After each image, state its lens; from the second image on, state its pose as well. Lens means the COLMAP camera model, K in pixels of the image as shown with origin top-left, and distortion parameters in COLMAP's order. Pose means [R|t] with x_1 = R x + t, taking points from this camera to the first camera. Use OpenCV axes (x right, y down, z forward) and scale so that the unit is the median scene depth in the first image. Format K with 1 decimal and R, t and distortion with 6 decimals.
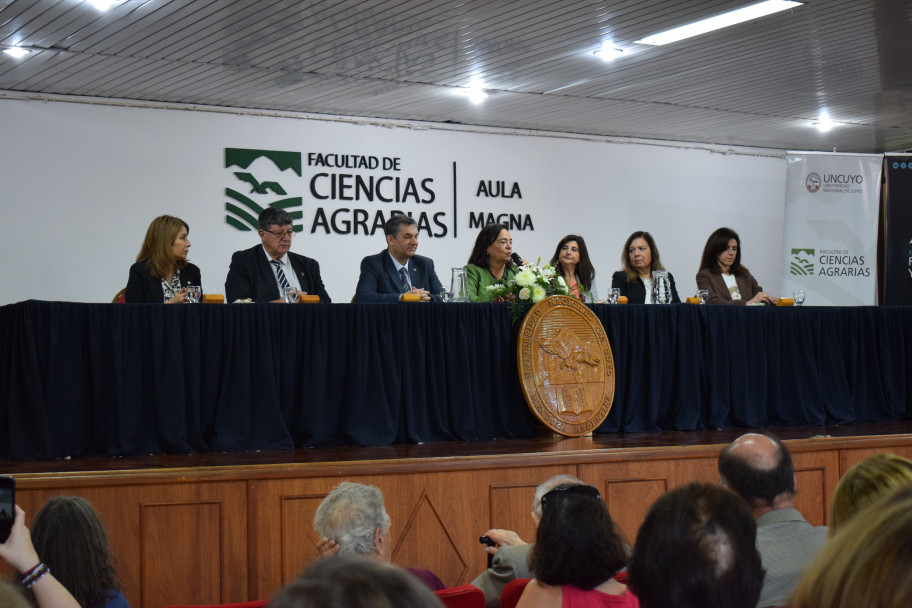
lens RADIAL K [[1588.7, 0, 456.0], [0, 1588.7, 304.0], [0, 0, 1]] dist [-0.022693, 0.073773]
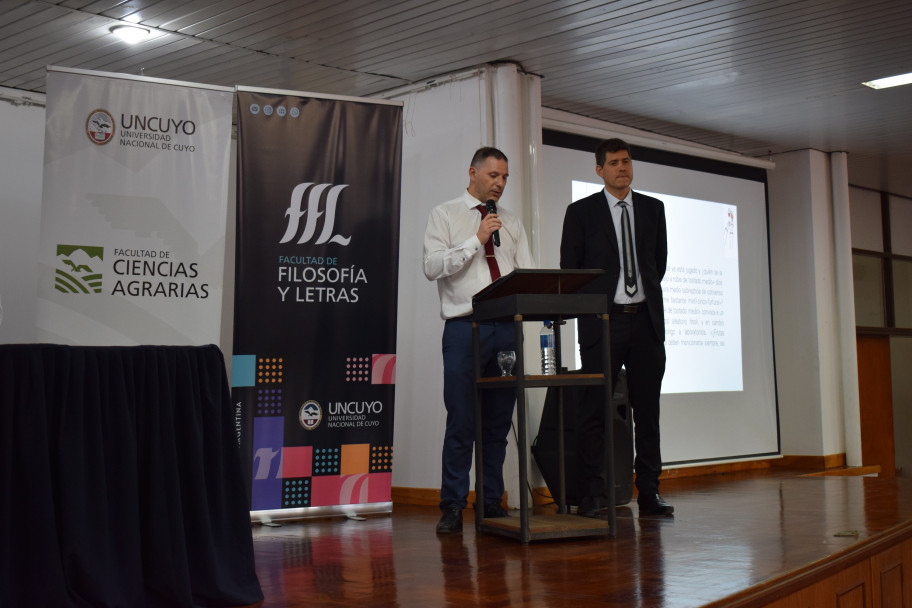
lens RADIAL K [[1275.4, 0, 456.0], [0, 1275.4, 304.0], [0, 0, 1]] dist [-0.021571, 0.013762]
pose [[0.963117, 0.013117, 0.268764, 0.234808], [-0.002485, 0.999202, -0.039861, 0.002959], [-0.269072, 0.037723, 0.962381, 0.560521]]
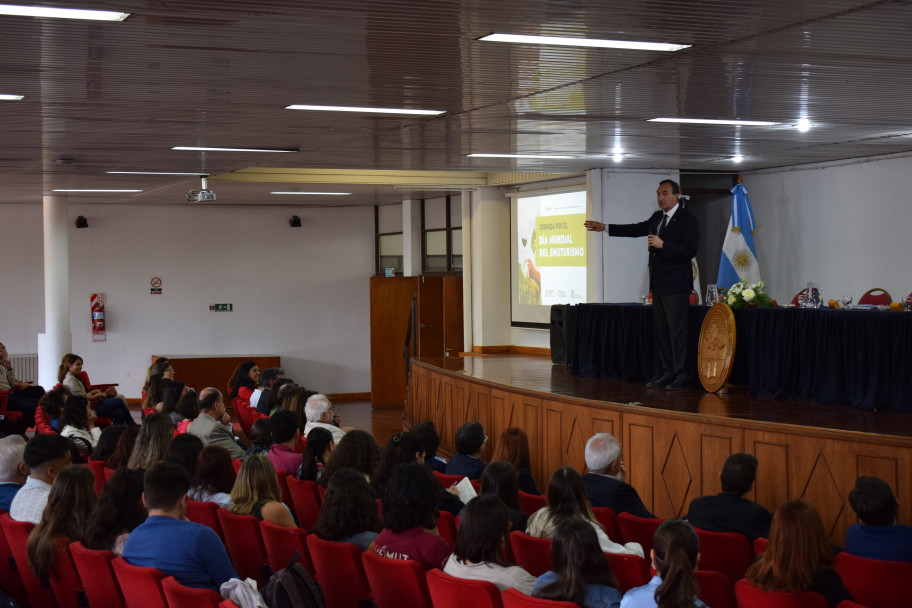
lens RADIAL K [[1521.4, 0, 456.0], [0, 1521.4, 304.0], [0, 0, 1]] dist [-0.013750, 0.010759]
pose [[-0.130018, 0.036276, -0.990848, 1.183165], [0.054317, 0.998090, 0.029414, -0.046431], [0.990023, -0.049996, -0.131740, 0.698228]]
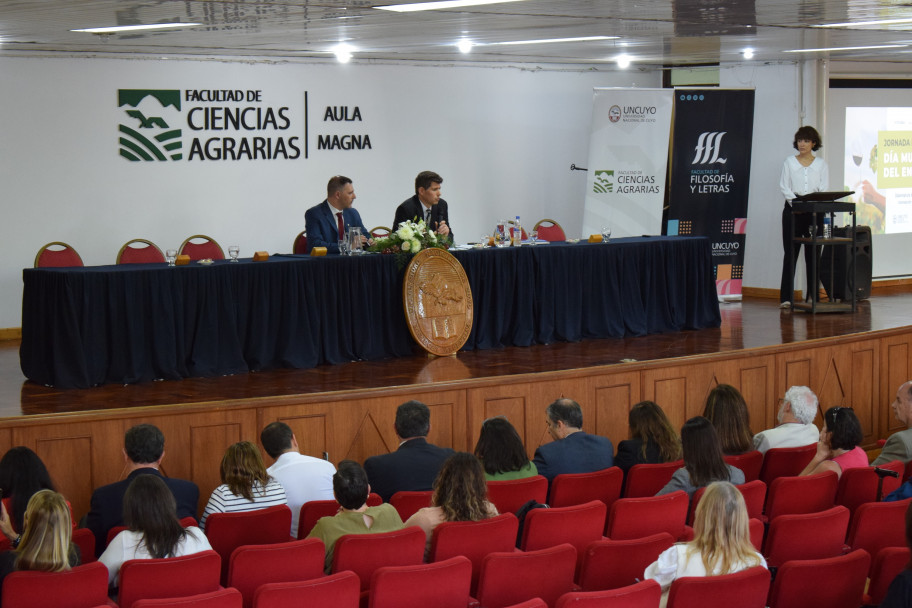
lens RADIAL K [[2089.2, 0, 456.0], [0, 2089.2, 304.0], [0, 0, 1]] dist [0.041673, 0.532720]
pose [[0.985586, -0.003437, 0.169140, -0.154132], [-0.016740, 0.992906, 0.117722, -0.120766], [-0.168345, -0.118856, 0.978536, -0.514315]]
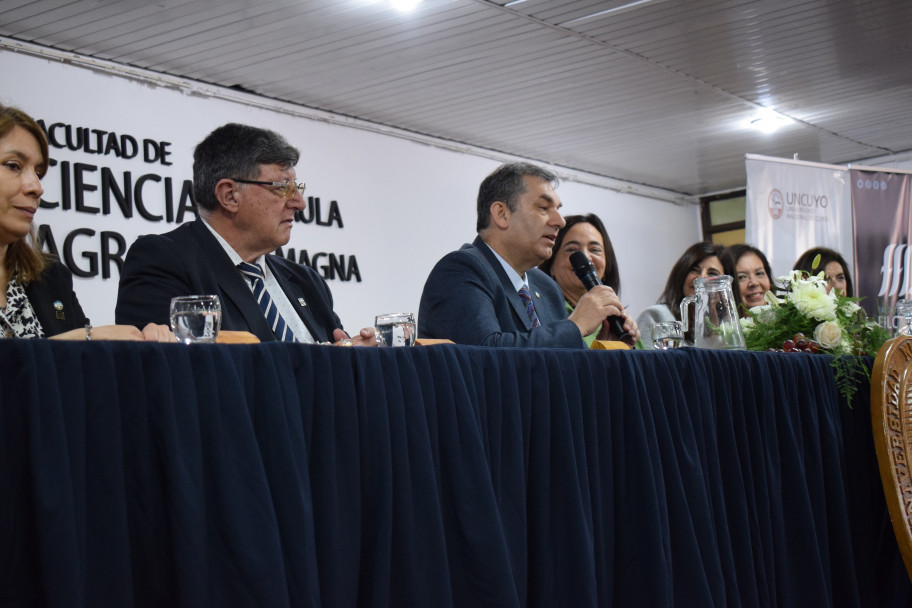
lens RADIAL K [[1521.4, 0, 456.0], [0, 1521.4, 304.0], [0, 0, 1]] dist [-0.013750, 0.010759]
pose [[0.913941, -0.011614, 0.405680, -0.160728], [0.048076, 0.995650, -0.079805, 0.009673], [-0.402988, 0.092441, 0.910525, 0.499353]]
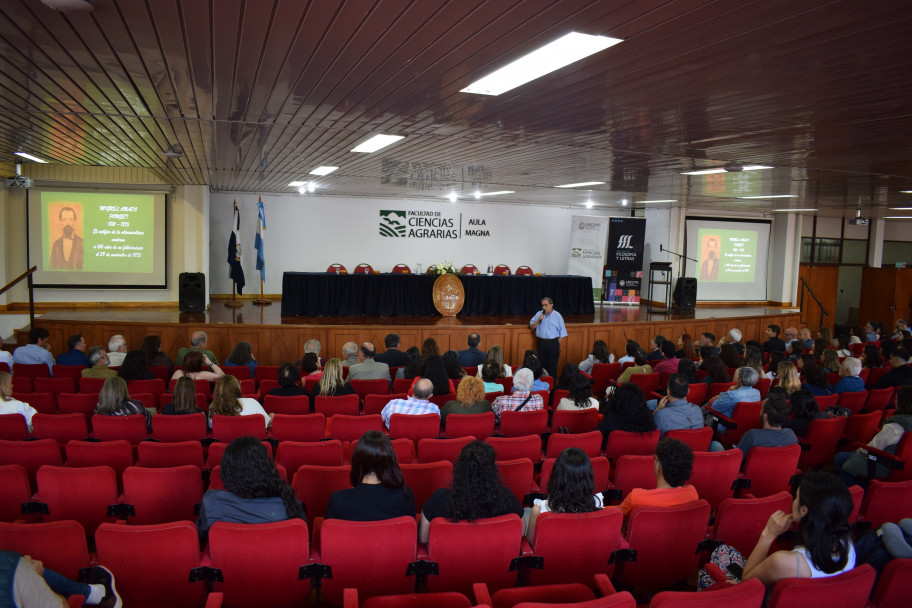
lens RADIAL K [[712.5, 0, 456.0], [0, 712.5, 304.0], [0, 0, 1]] dist [-0.089603, 0.005088]
pose [[0.973469, 0.070535, -0.217677, 0.304775], [-0.039428, 0.988781, 0.144075, -0.117264], [0.225397, -0.131669, 0.965329, -0.329136]]
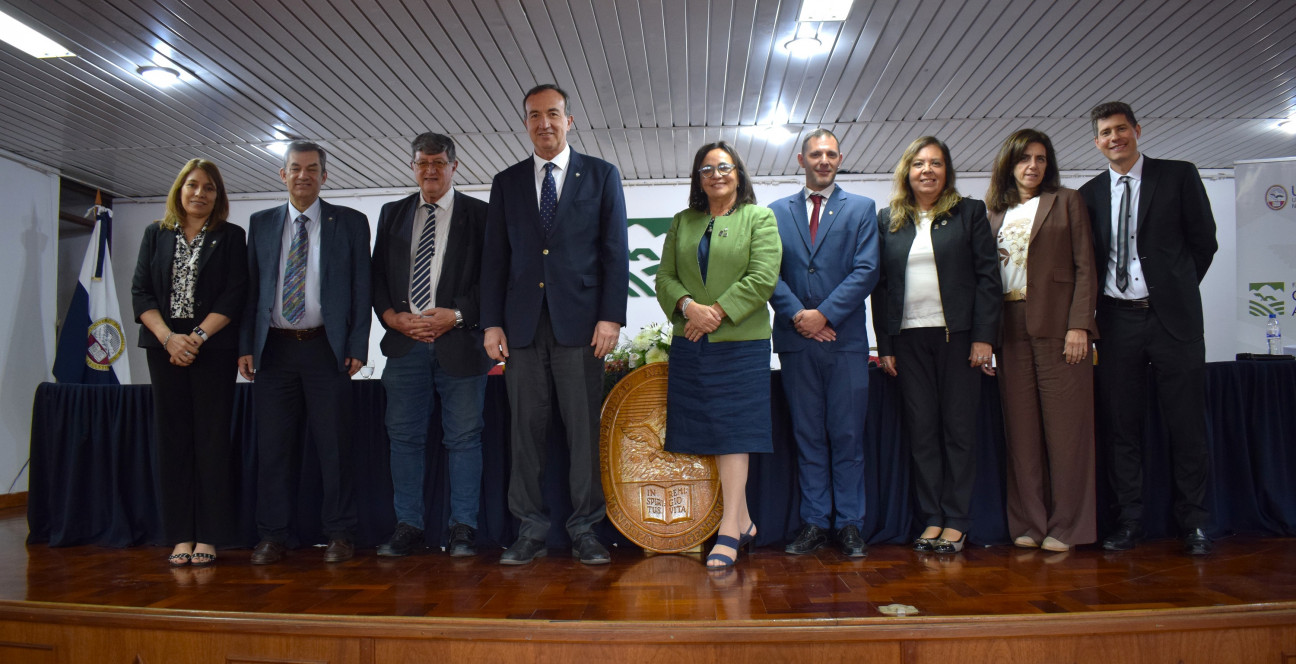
lens RADIAL K [[1016.5, 0, 648.0], [0, 1016.5, 332.0], [0, 0, 1]] dist [-0.092592, 0.010446]
pose [[0.827997, -0.034907, -0.559644, 0.245394], [0.025027, 0.999366, -0.025306, -0.005822], [0.560173, 0.006947, 0.828346, 0.442444]]
